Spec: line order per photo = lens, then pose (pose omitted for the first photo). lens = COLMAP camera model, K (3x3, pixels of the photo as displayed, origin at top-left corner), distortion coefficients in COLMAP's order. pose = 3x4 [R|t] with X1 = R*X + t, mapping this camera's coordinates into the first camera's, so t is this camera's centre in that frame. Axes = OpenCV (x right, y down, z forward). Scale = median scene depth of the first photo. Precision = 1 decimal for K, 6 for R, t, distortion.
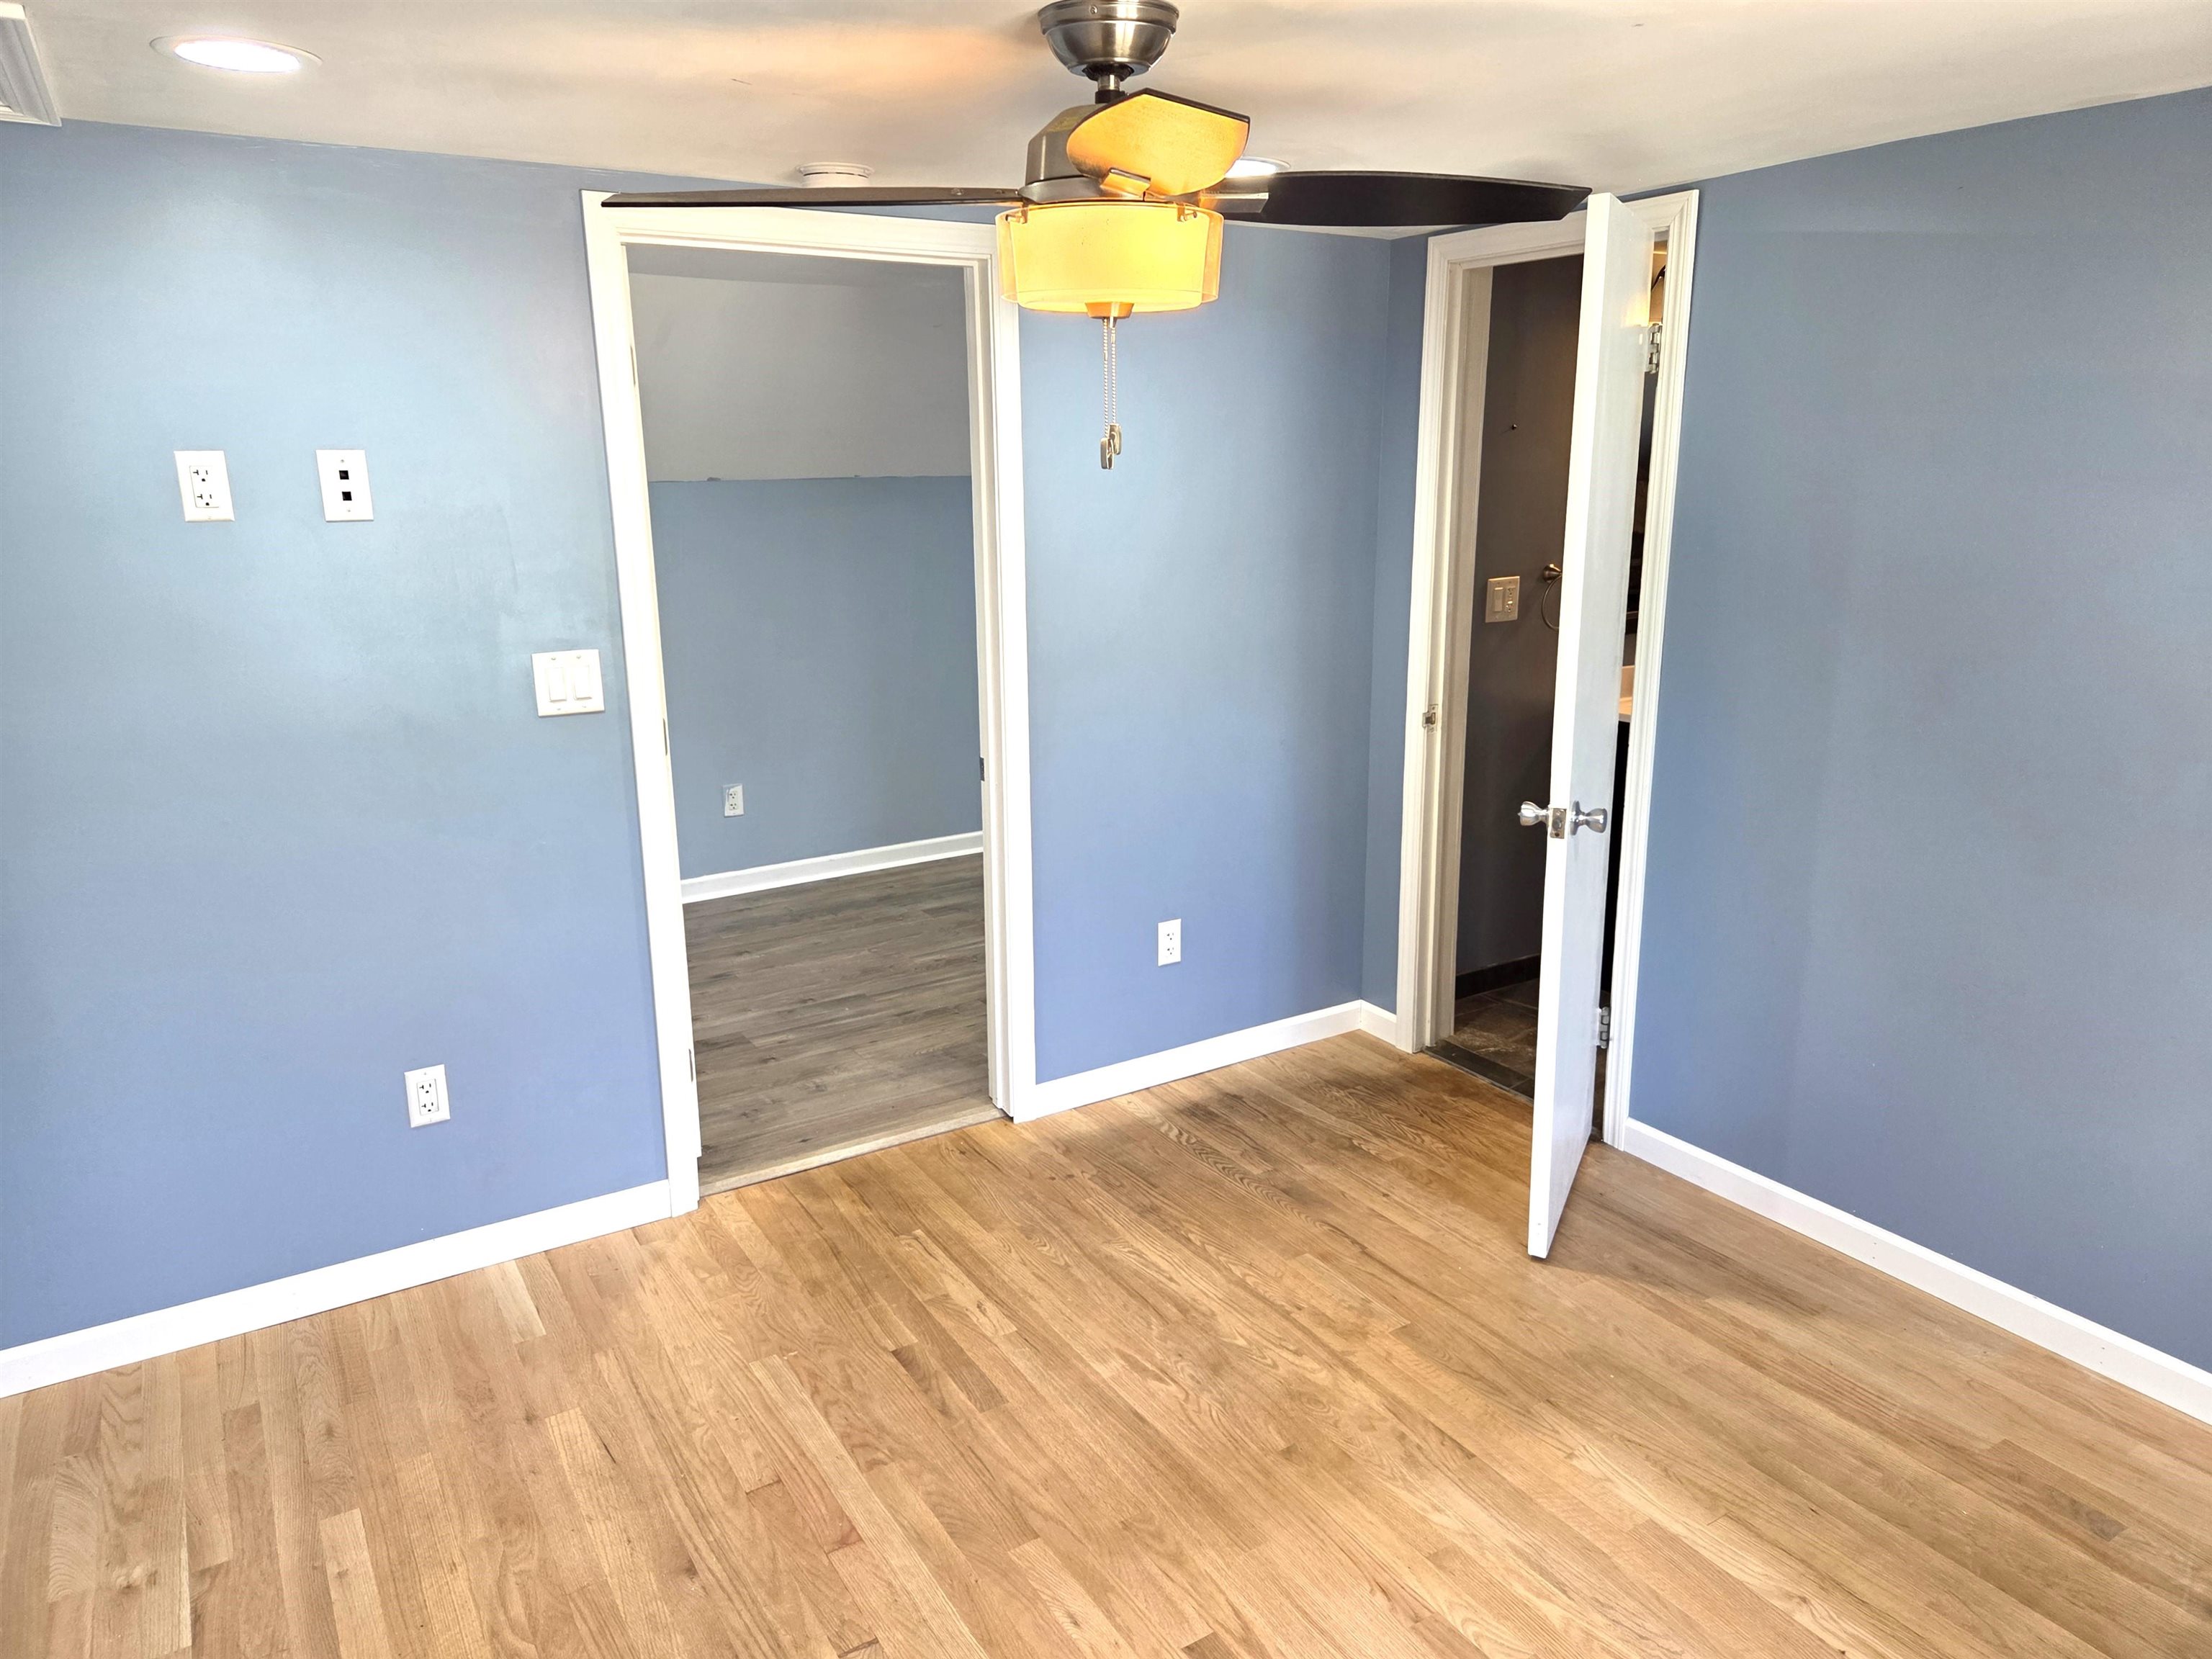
lens RADIAL K [[1471.2, 0, 1106.0], [0, 1471.2, 829.5], [0, 0, 1]] dist [0.081277, -0.064493]
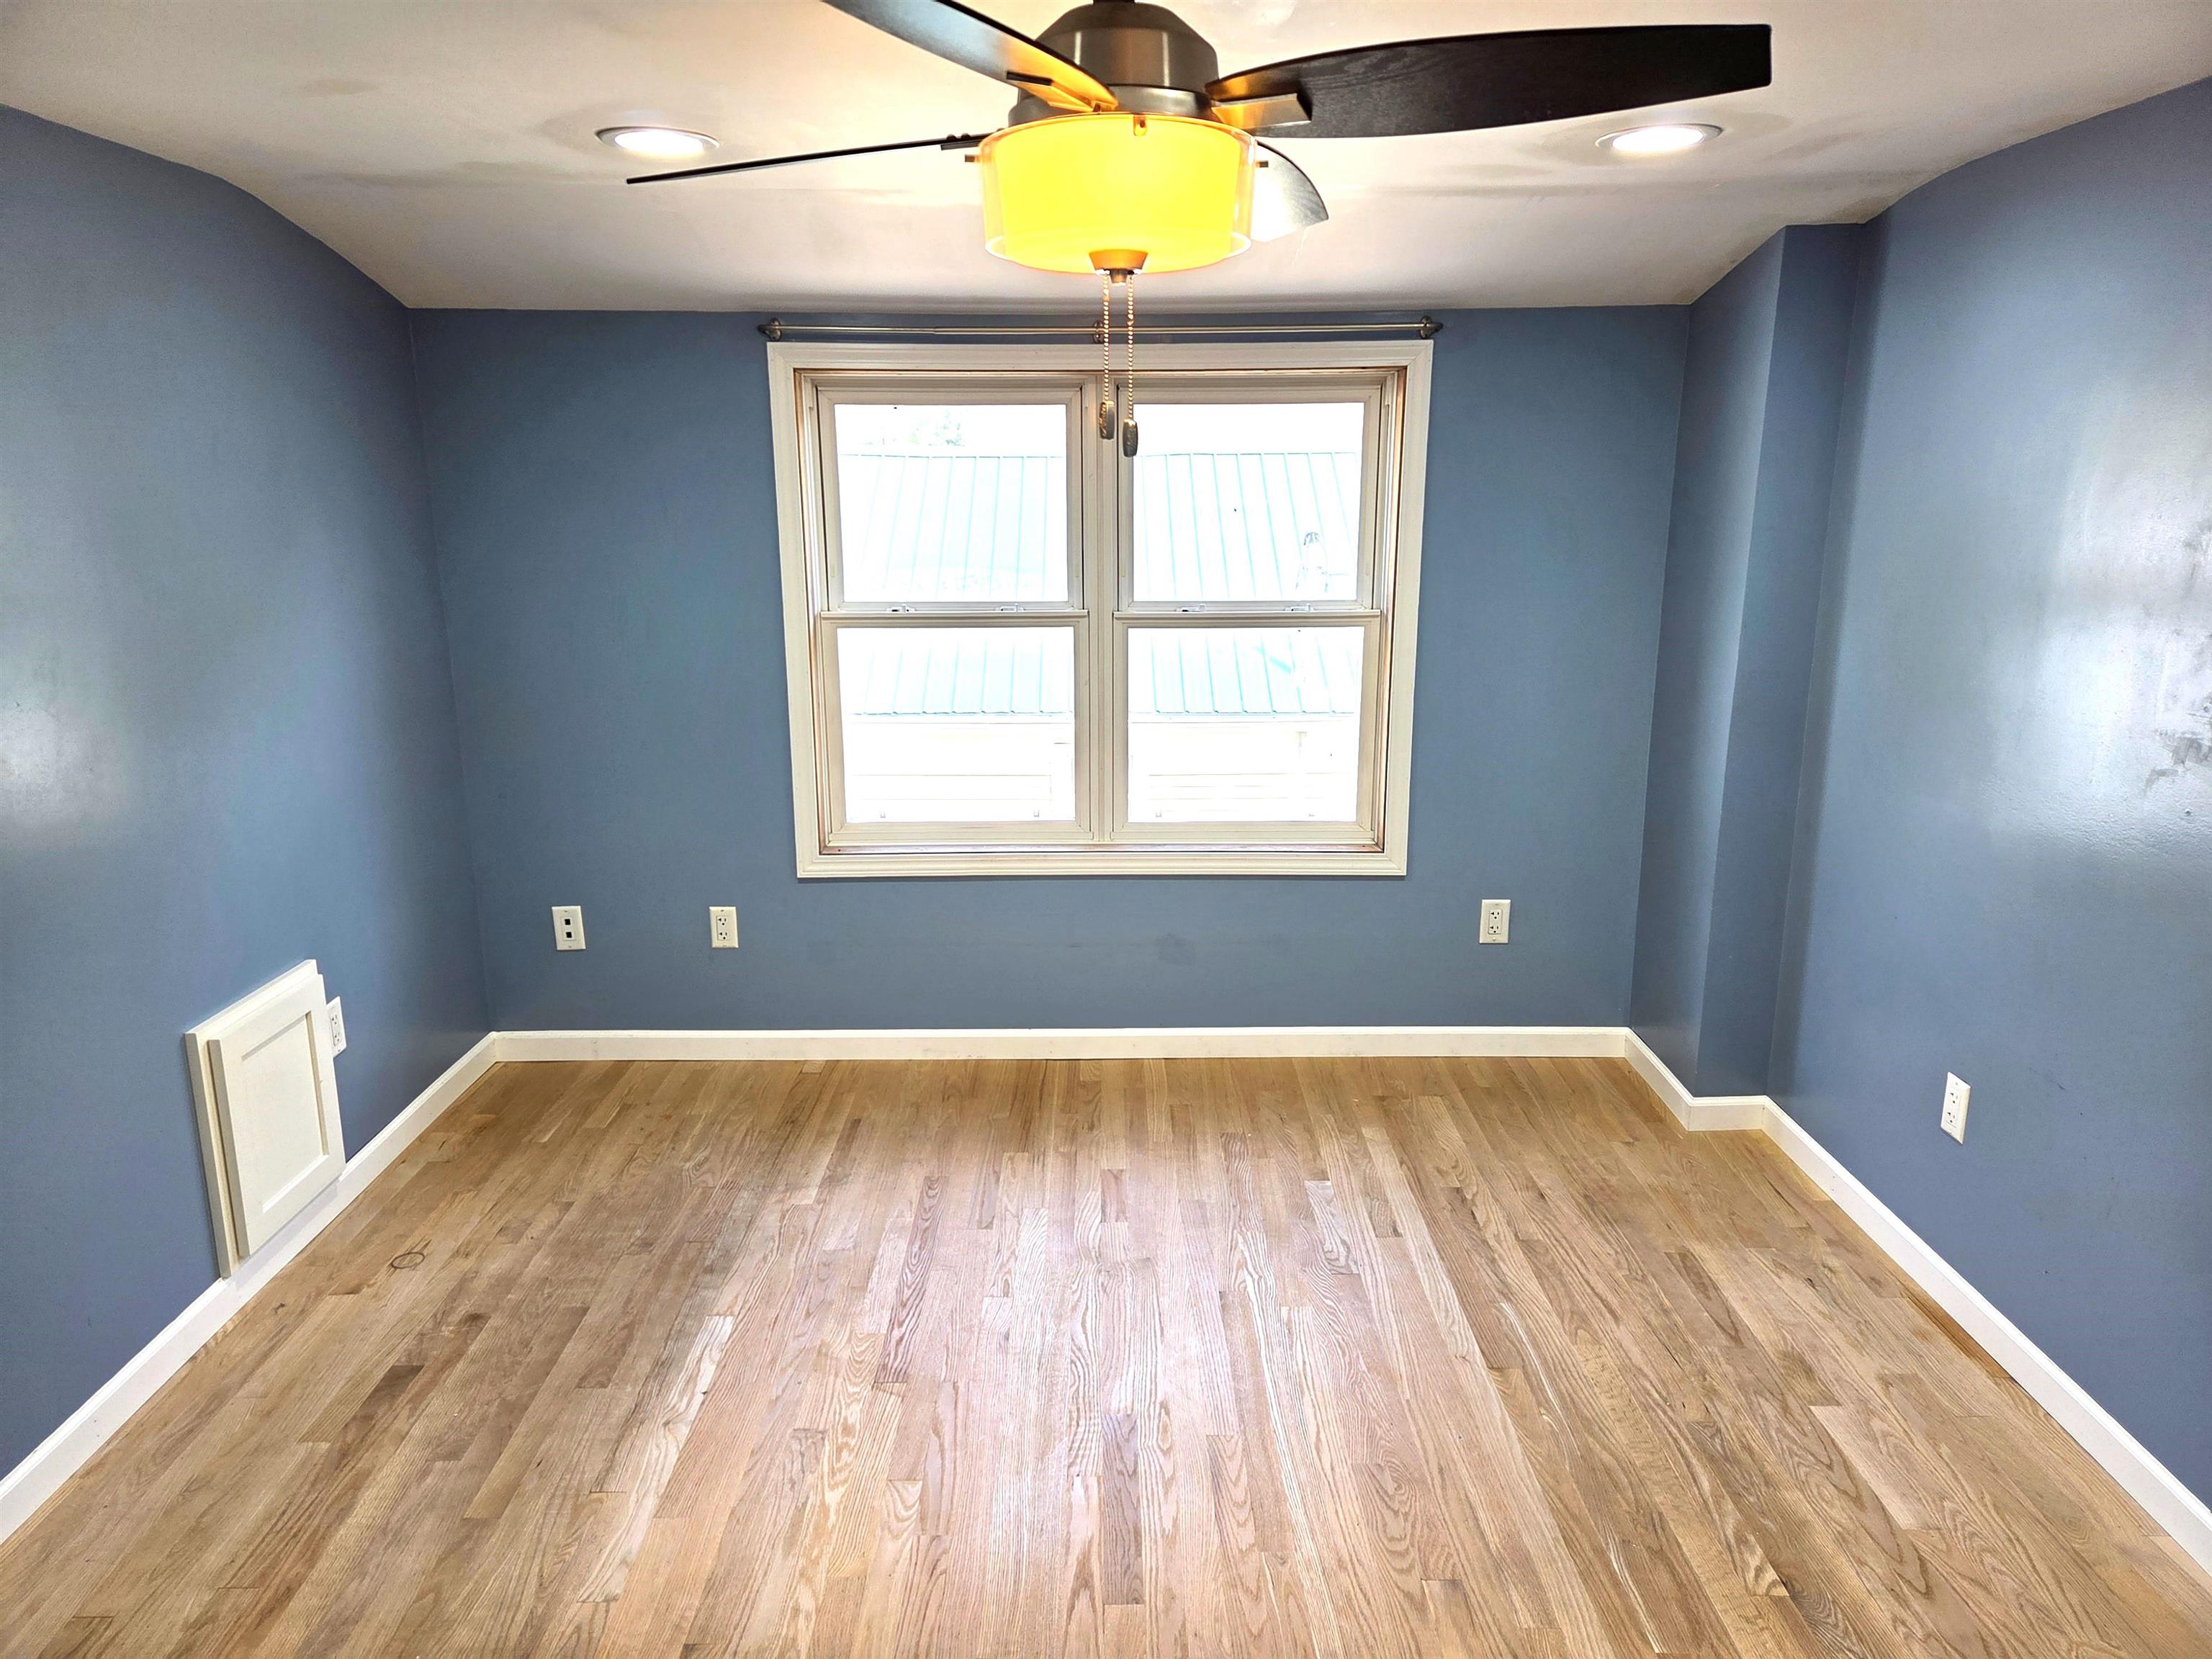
lens RADIAL K [[1471.2, 0, 1106.0], [0, 1471.2, 829.5], [0, 0, 1]] dist [0.081277, -0.064493]
pose [[-0.847442, -0.115067, 0.518268, -0.361689], [0.146626, 0.887527, 0.436804, -0.344090], [-0.510238, 0.446157, -0.735256, 1.383357]]
